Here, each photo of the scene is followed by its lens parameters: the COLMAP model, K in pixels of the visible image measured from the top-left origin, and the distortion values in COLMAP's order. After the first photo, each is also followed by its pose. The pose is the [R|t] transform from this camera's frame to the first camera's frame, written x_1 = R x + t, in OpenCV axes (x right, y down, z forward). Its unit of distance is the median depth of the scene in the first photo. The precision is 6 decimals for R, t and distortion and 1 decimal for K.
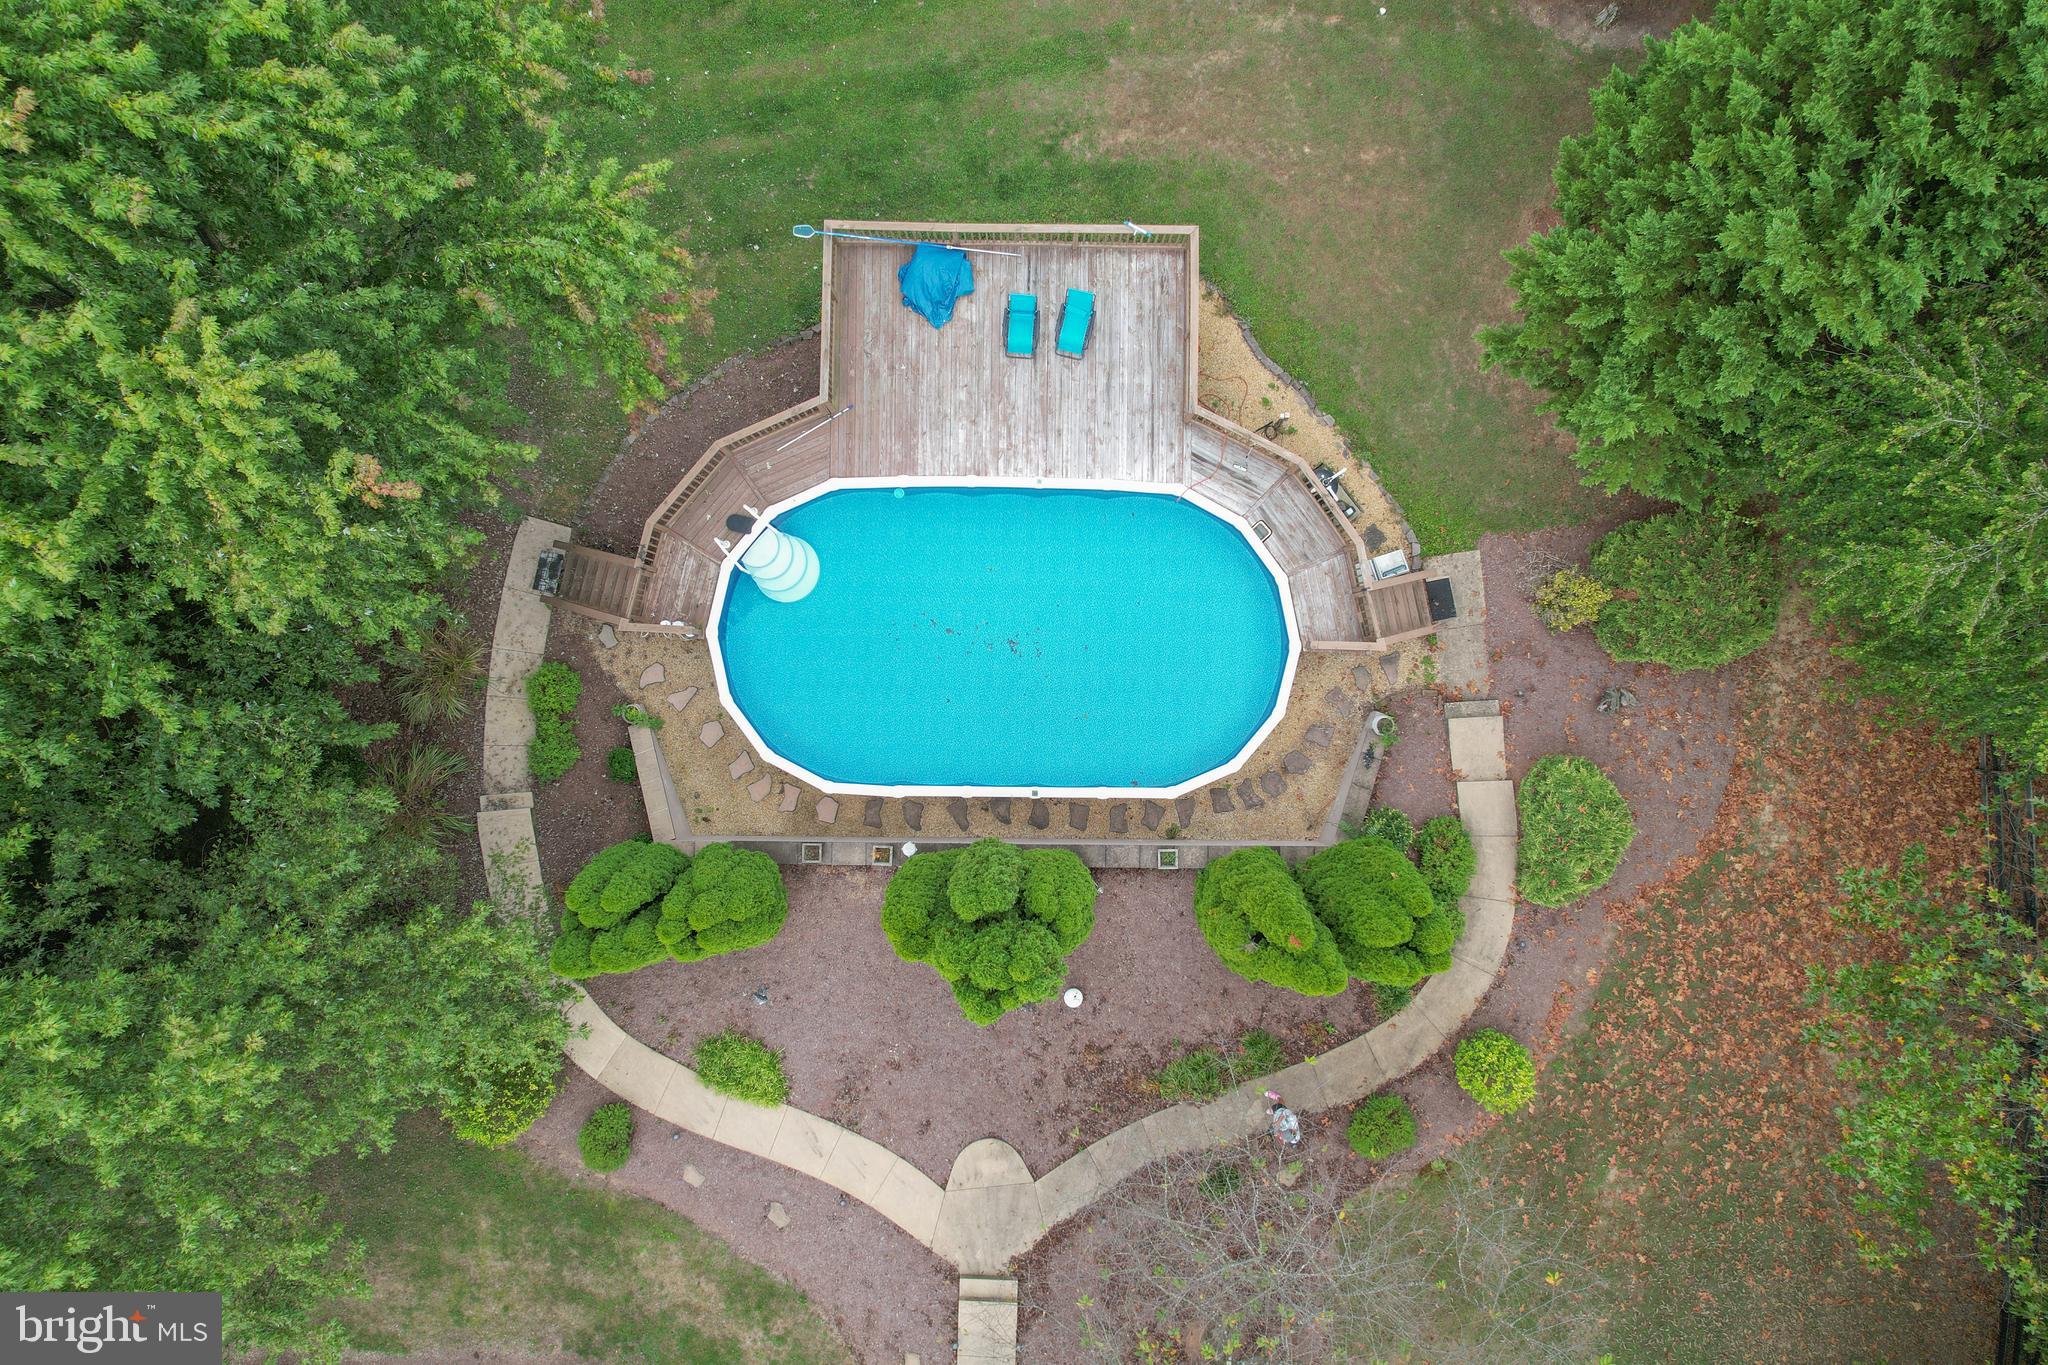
lens RADIAL K [[1301.5, 0, 1024.0], [0, 1301.5, 682.5], [0, 0, 1]] dist [-0.065187, 0.061726]
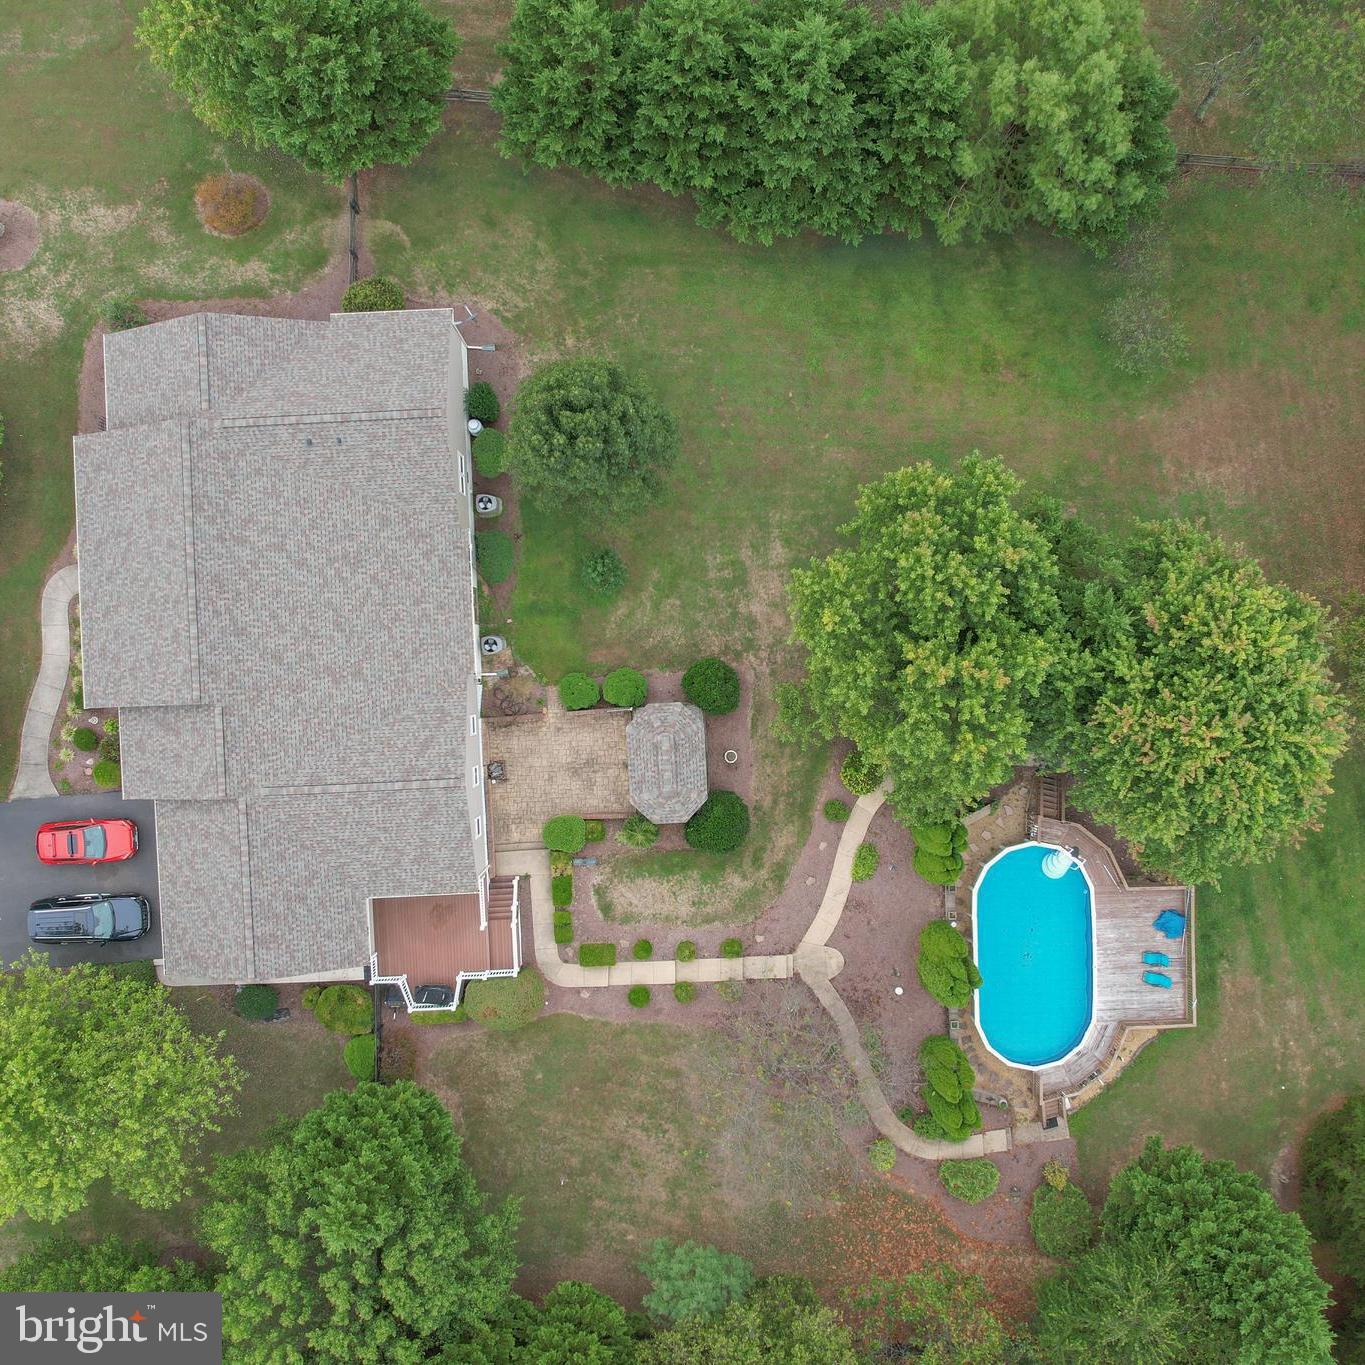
lens RADIAL K [[1336.1, 0, 682.5], [0, 1336.1, 682.5], [0, 0, 1]] dist [-0.018945, -0.016588]
pose [[0.040234, 0.999127, 0.011242, -0.617733], [-0.998833, 0.040518, -0.026281, 0.713619], [-0.026713, -0.010171, 0.999591, -1.624082]]
